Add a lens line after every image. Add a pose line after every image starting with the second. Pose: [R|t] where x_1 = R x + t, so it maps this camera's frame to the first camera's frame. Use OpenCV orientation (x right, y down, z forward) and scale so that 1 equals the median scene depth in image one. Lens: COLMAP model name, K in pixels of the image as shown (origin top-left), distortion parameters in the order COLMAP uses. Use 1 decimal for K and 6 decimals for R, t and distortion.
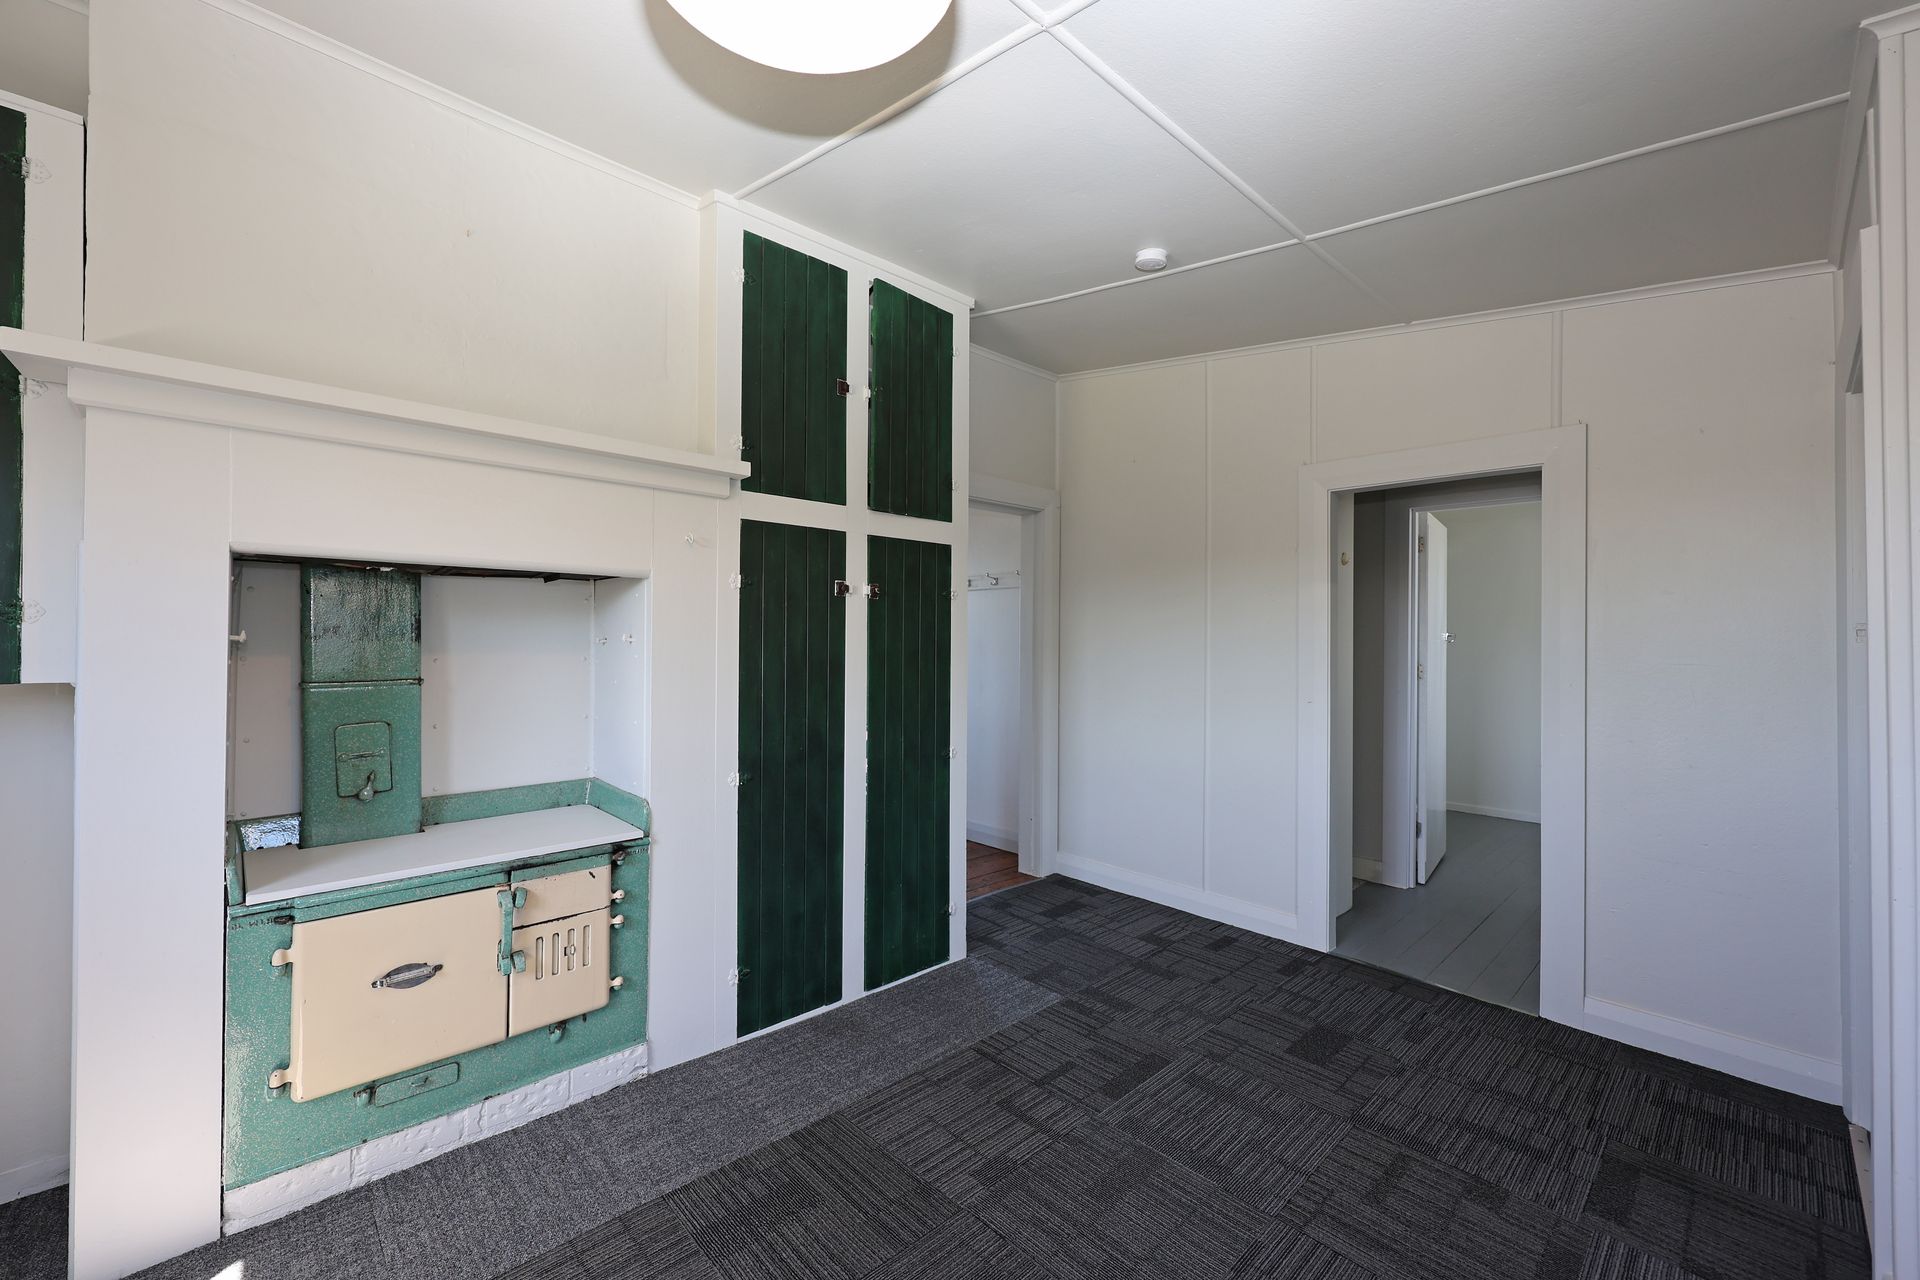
lens RADIAL K [[766.5, 0, 956.0], [0, 766.5, 639.5], [0, 0, 1]] dist [0.000149, -0.000095]
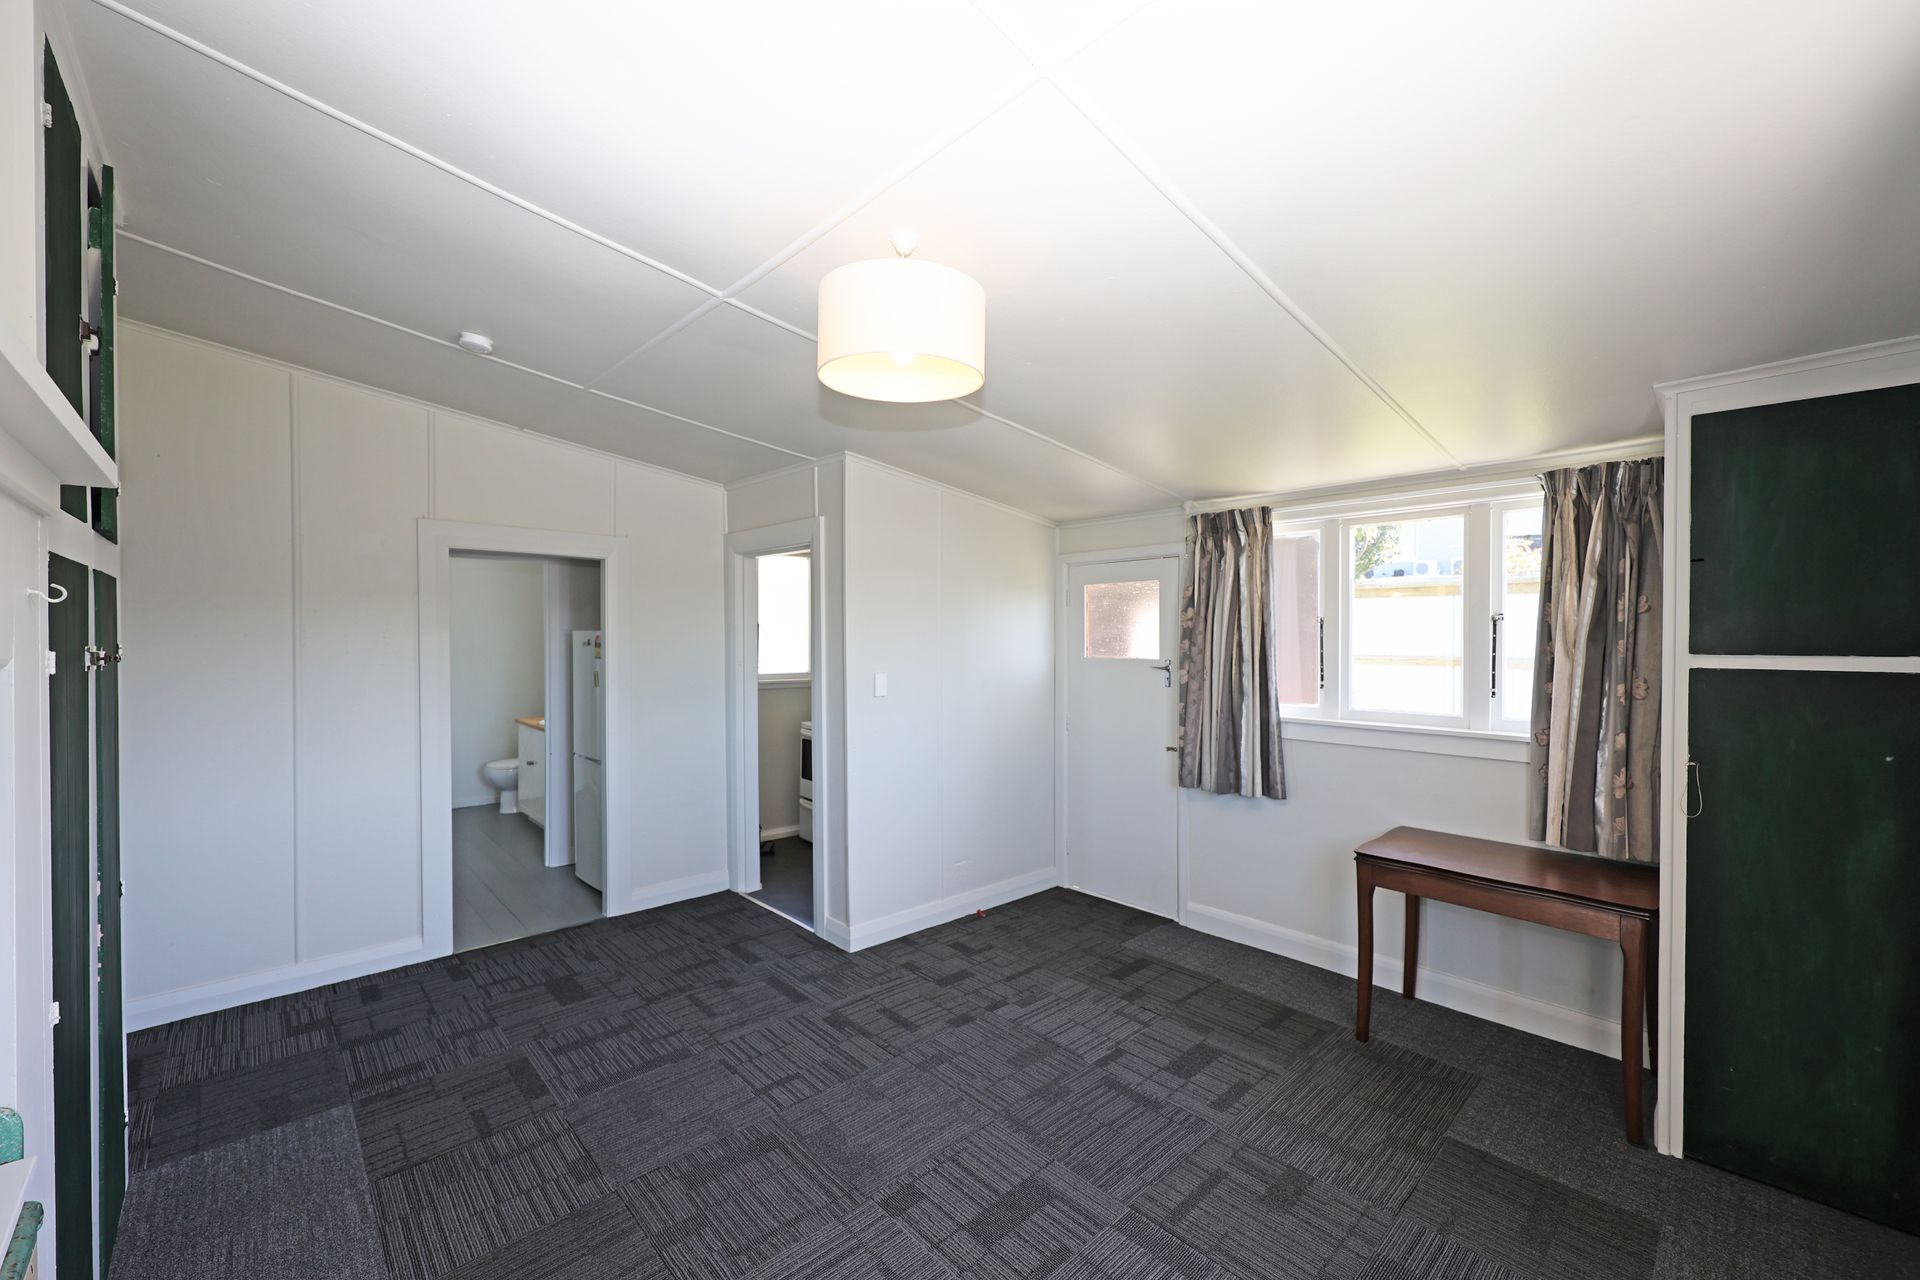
lens RADIAL K [[766.5, 0, 956.0], [0, 766.5, 639.5], [0, 0, 1]] dist [0.000149, -0.000095]
pose [[-0.002413, -0.016668, 0.999858, -0.832685], [-0.002600, 0.999858, 0.016661, -0.101331], [-0.999994, -0.002559, -0.002456, 0.331508]]
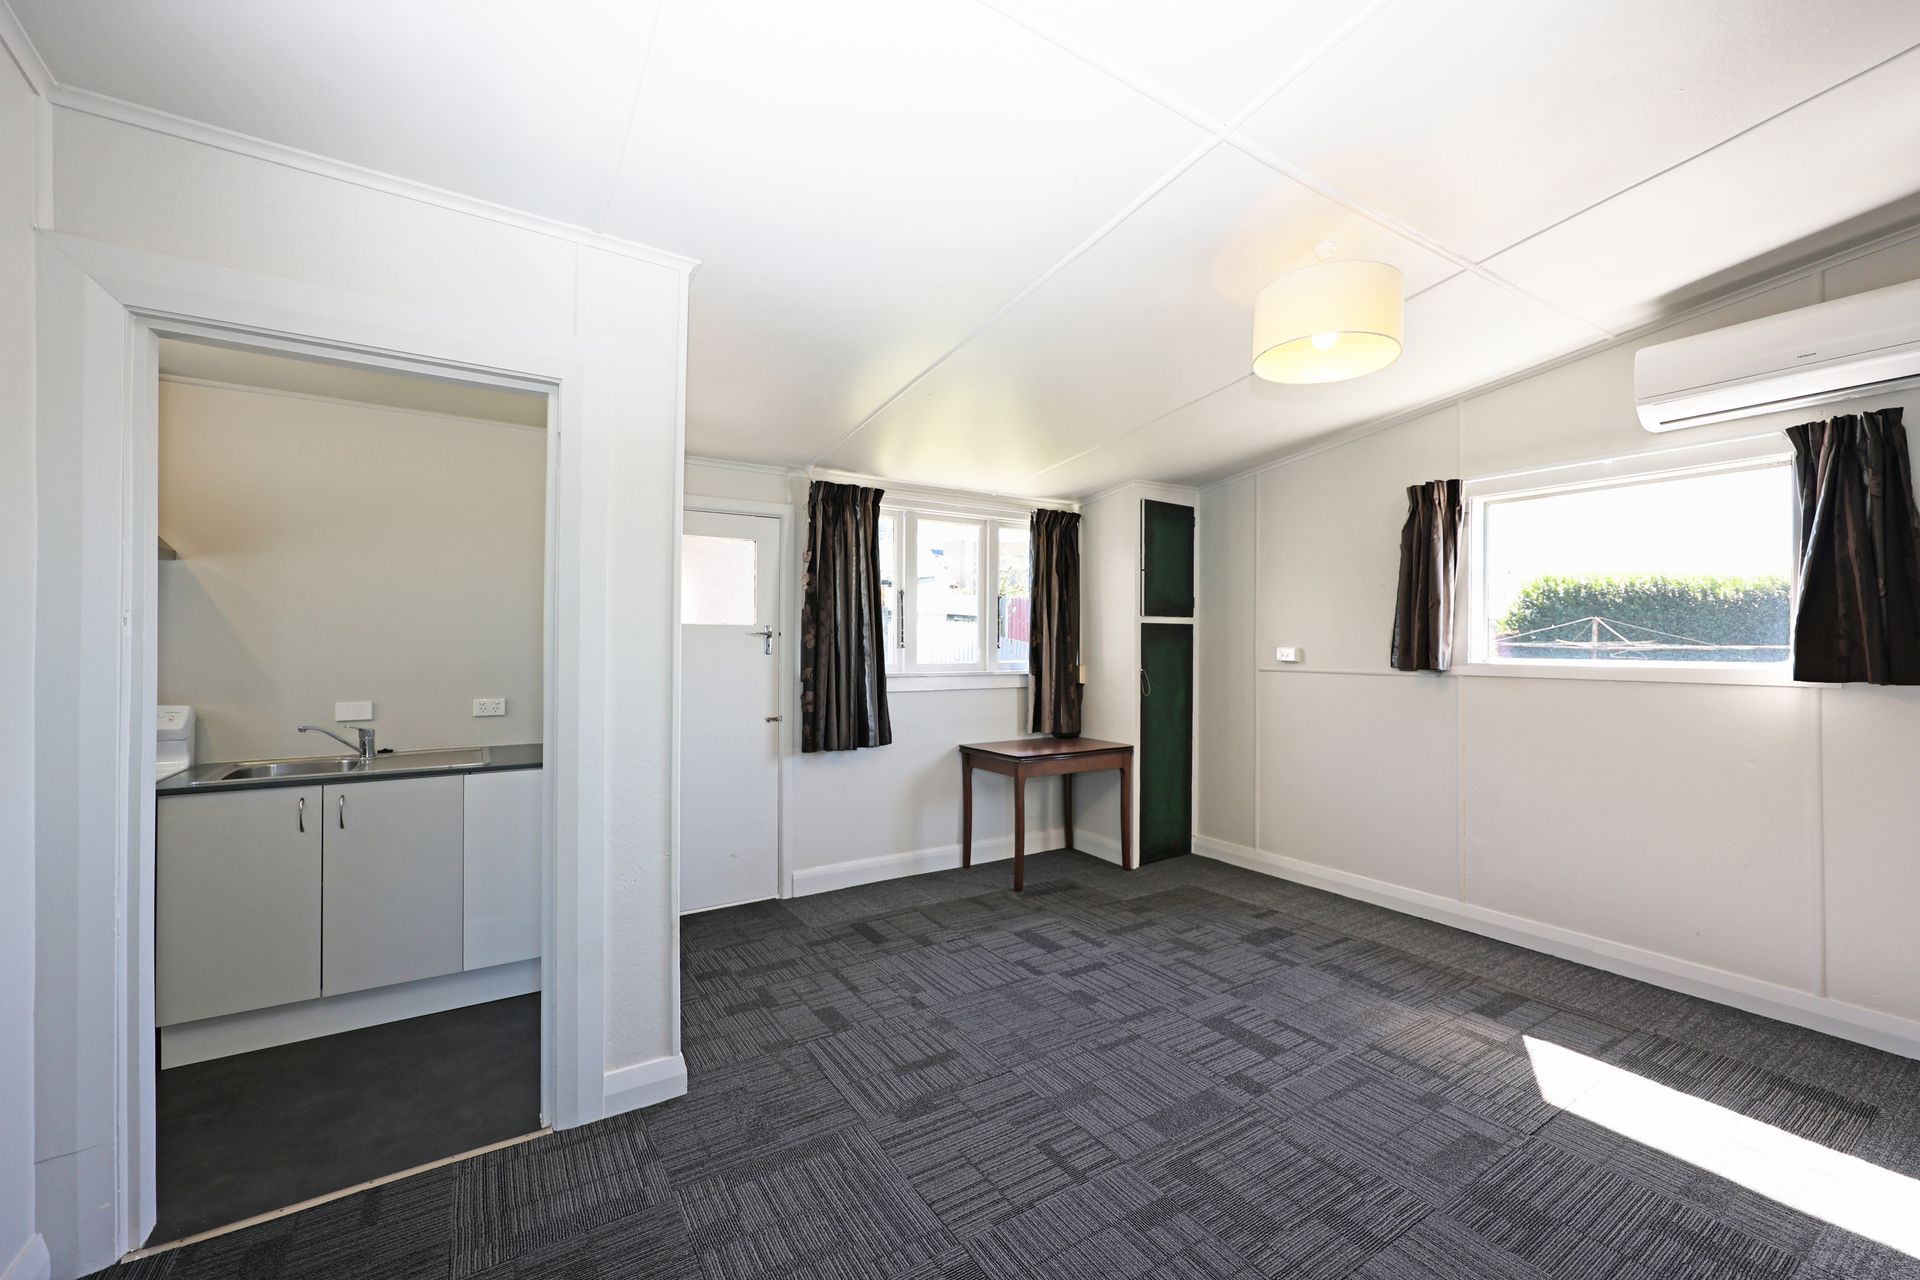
lens RADIAL K [[766.5, 0, 956.0], [0, 766.5, 639.5], [0, 0, 1]] dist [0.000149, -0.000095]
pose [[-0.983628, -0.013381, 0.179713, 0.158442], [-0.014610, 0.999878, -0.005513, -0.000046], [-0.179618, -0.008048, -0.983704, 1.336223]]
